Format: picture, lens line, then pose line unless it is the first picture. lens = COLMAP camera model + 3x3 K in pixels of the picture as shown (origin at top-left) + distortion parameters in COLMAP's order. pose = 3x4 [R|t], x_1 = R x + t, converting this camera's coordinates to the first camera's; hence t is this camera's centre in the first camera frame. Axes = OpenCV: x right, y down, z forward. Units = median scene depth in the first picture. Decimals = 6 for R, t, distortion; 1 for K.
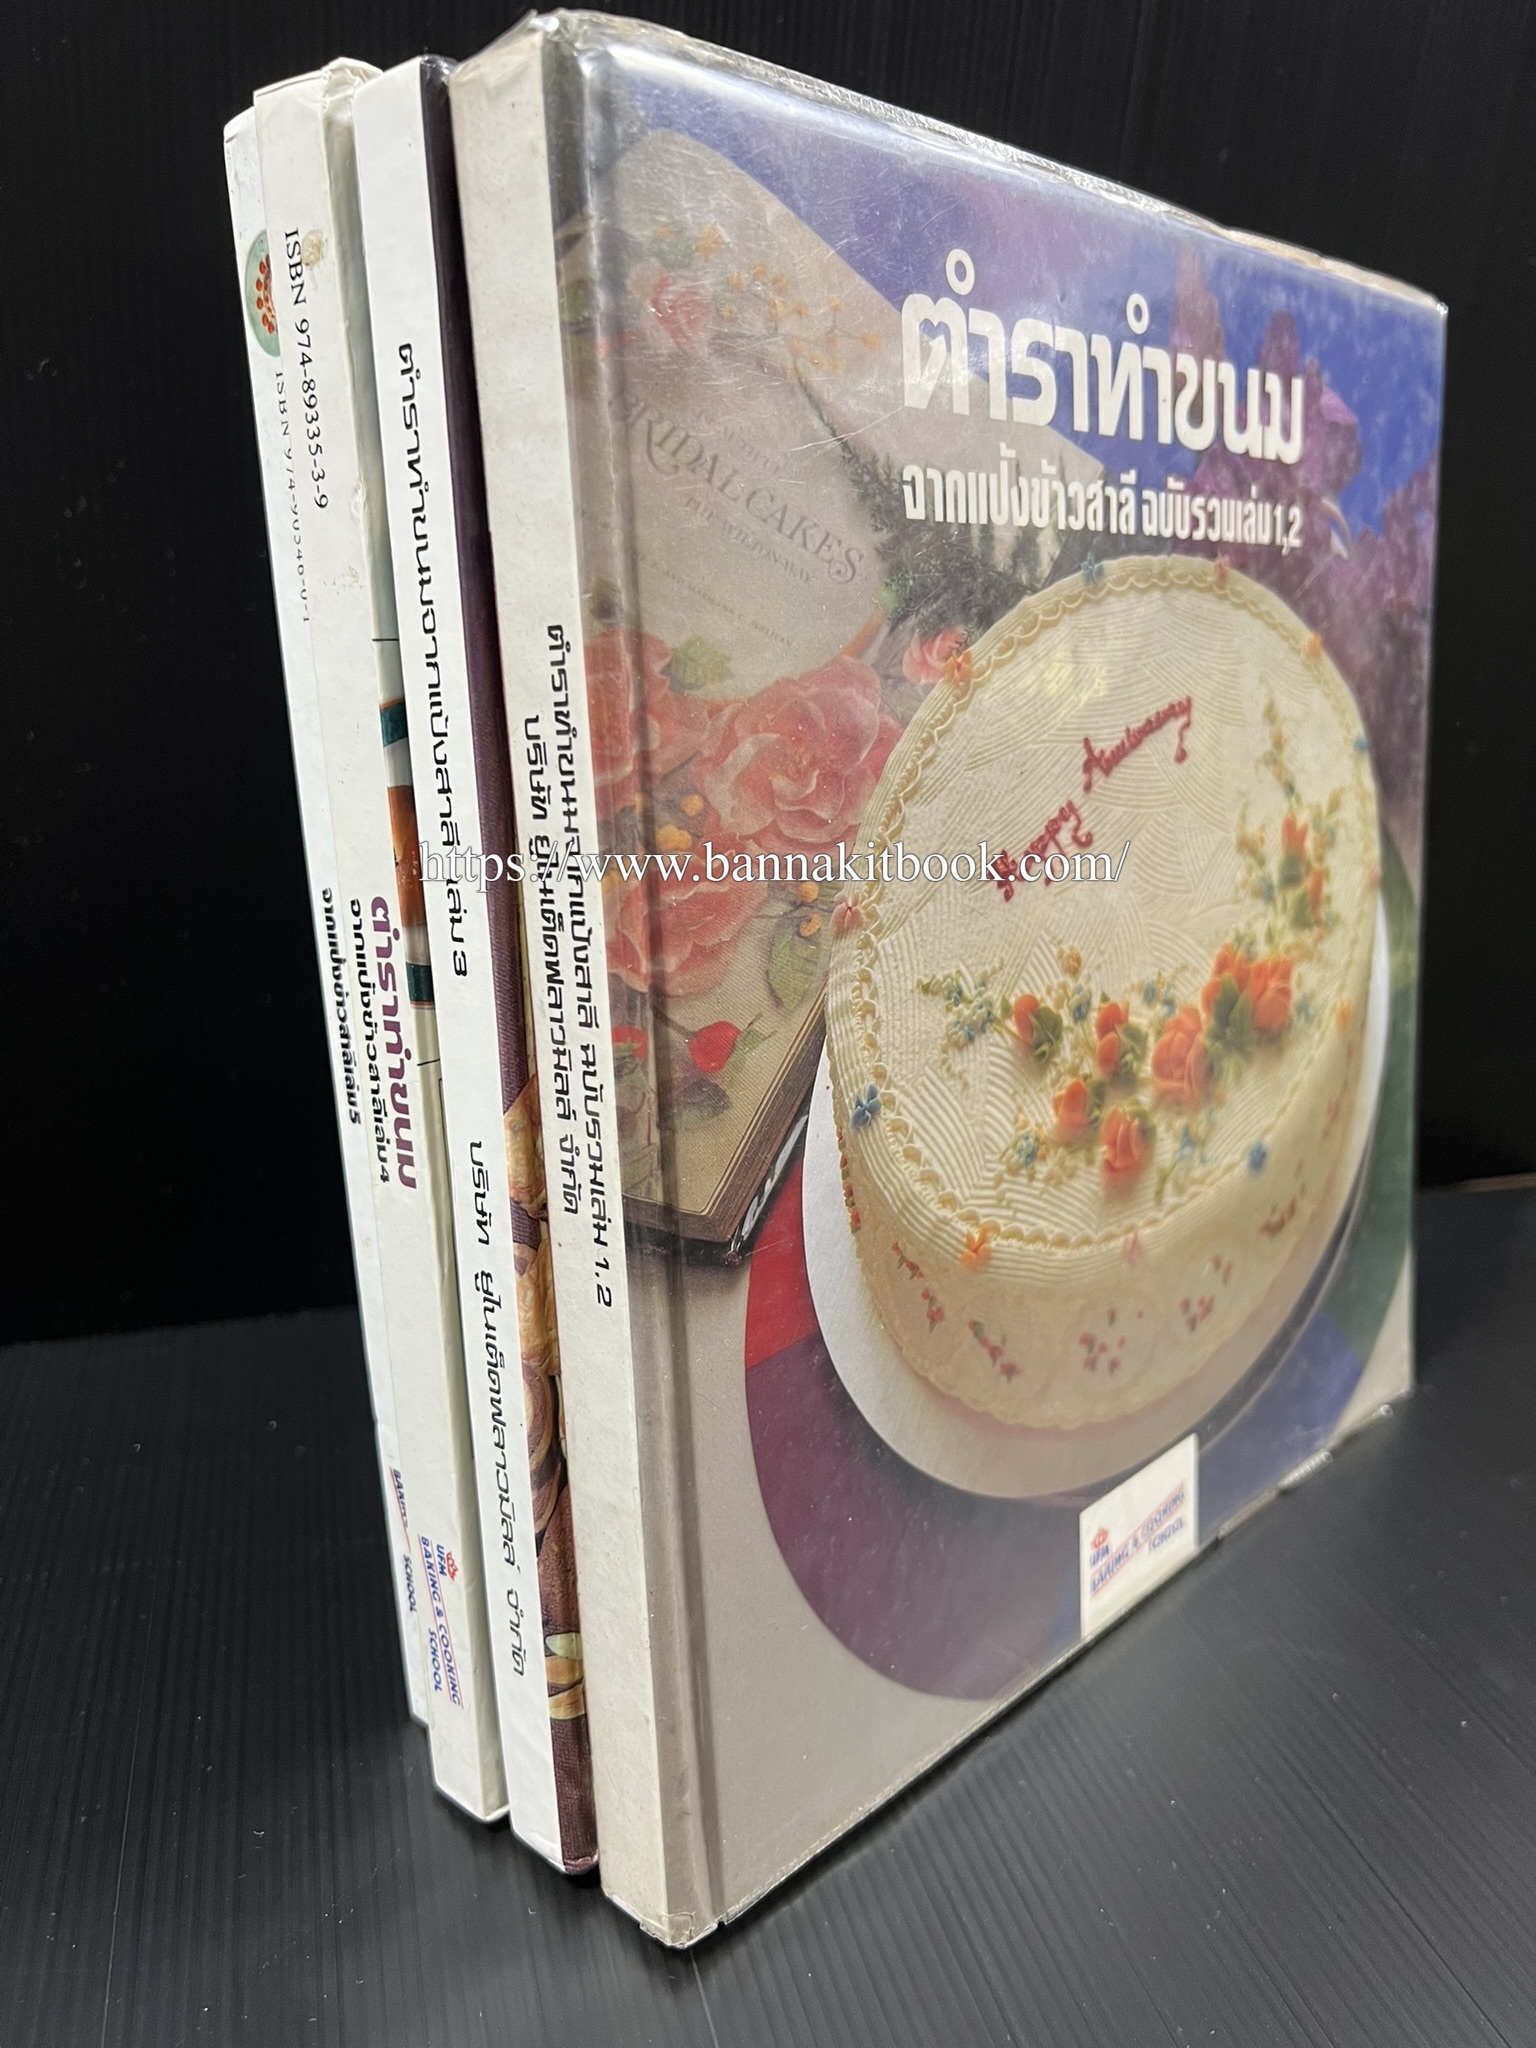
lens RADIAL K [[1541.8, 0, 744.3], [0, 1541.8, 1021.0], [0, 0, 1]] dist [0.160381, -0.457722]
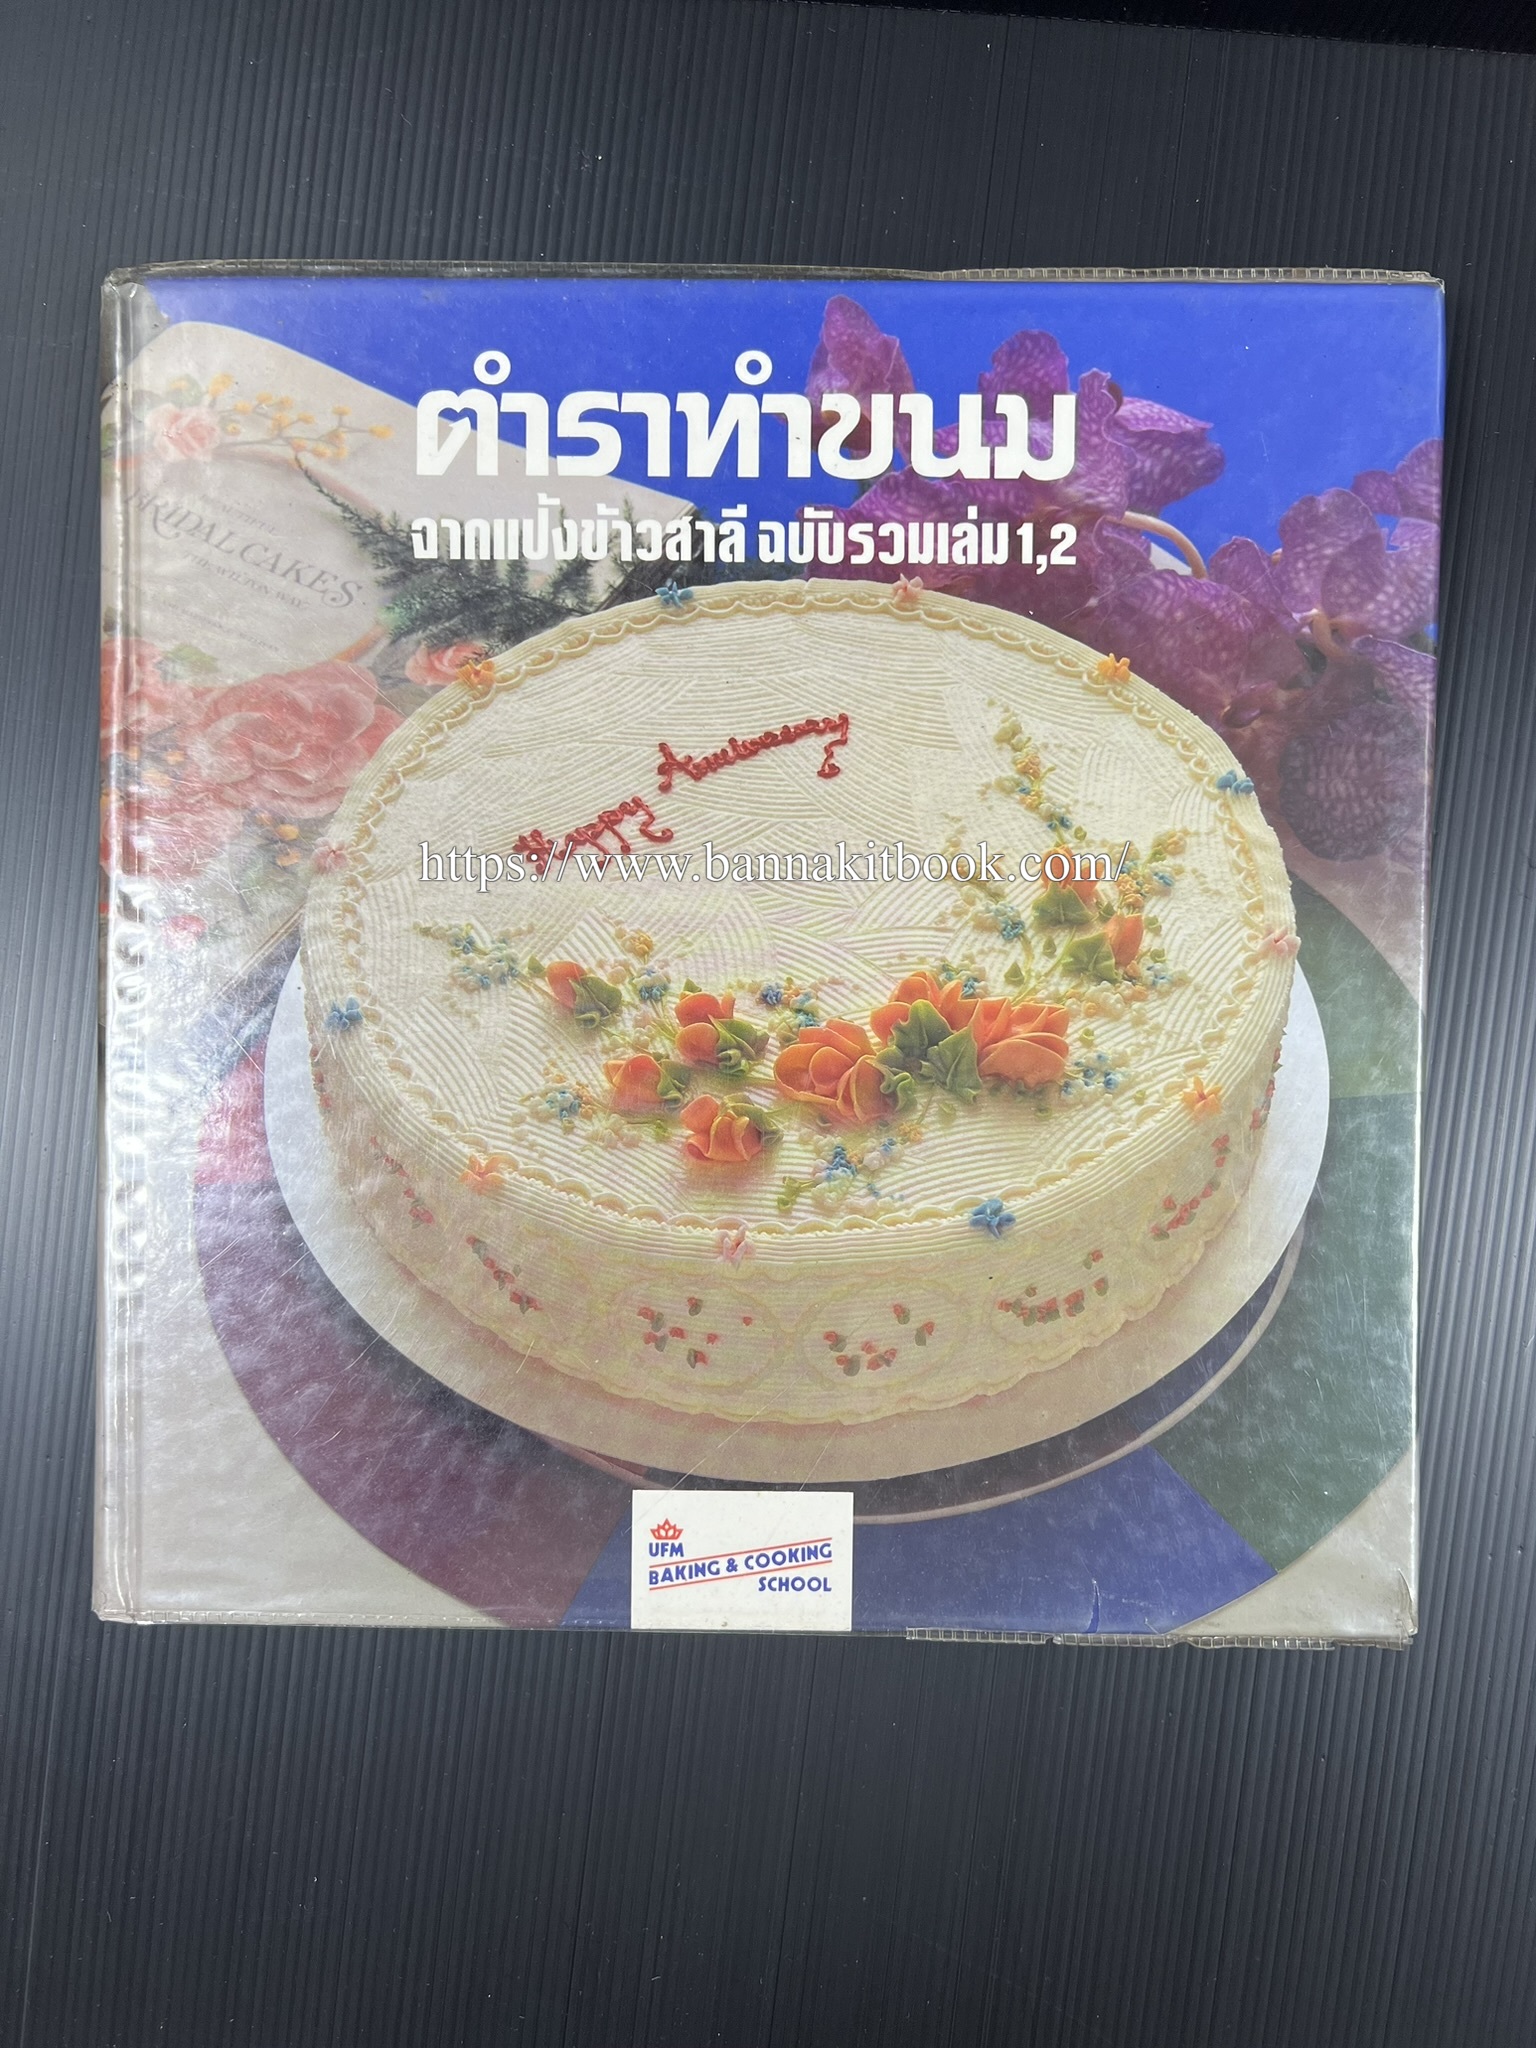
lens RADIAL K [[1544.3, 0, 768.0], [0, 1544.3, 1024.0], [0, 0, 1]] dist [0.168271, -0.489540]
pose [[0.702147, 0.076536, -0.707907, 1.107105], [-0.185318, 0.979586, -0.077902, 0.089791], [0.687493, 0.185887, 0.701996, 0.321482]]
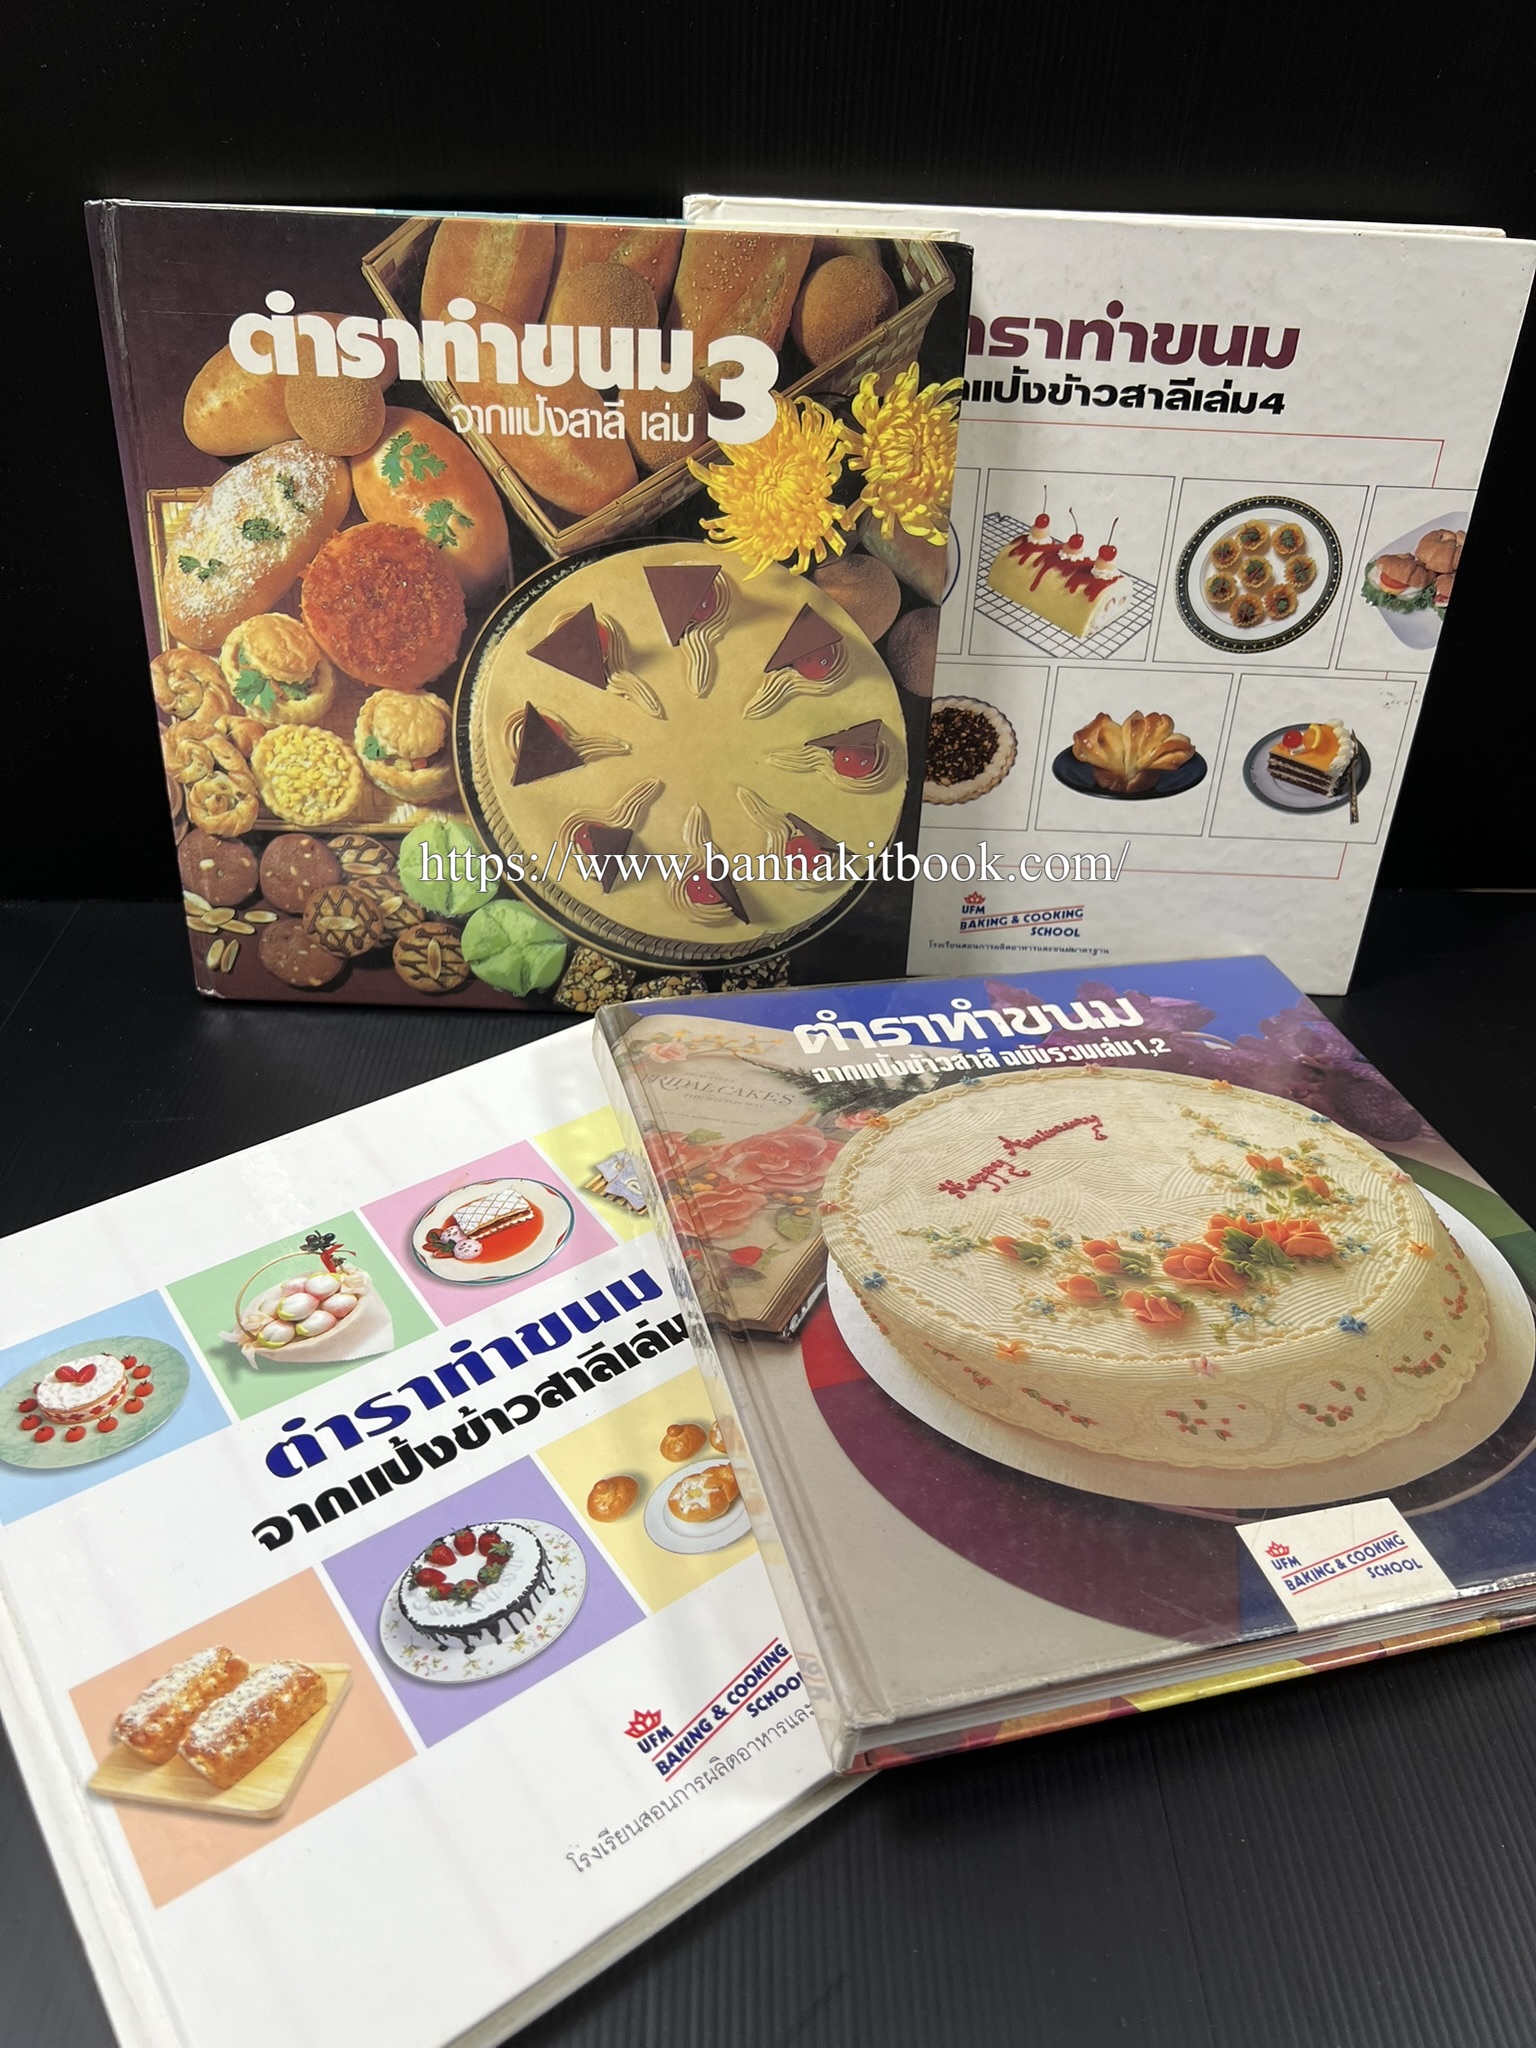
lens RADIAL K [[1541.8, 0, 744.3], [0, 1541.8, 1021.0], [0, 0, 1]] dist [0.160381, -0.457722]
pose [[0.762865, -0.602100, -0.235609, 0.508552], [0.112879, 0.482837, -0.868405, 1.295967], [0.636628, 0.635881, 0.436304, -0.040164]]
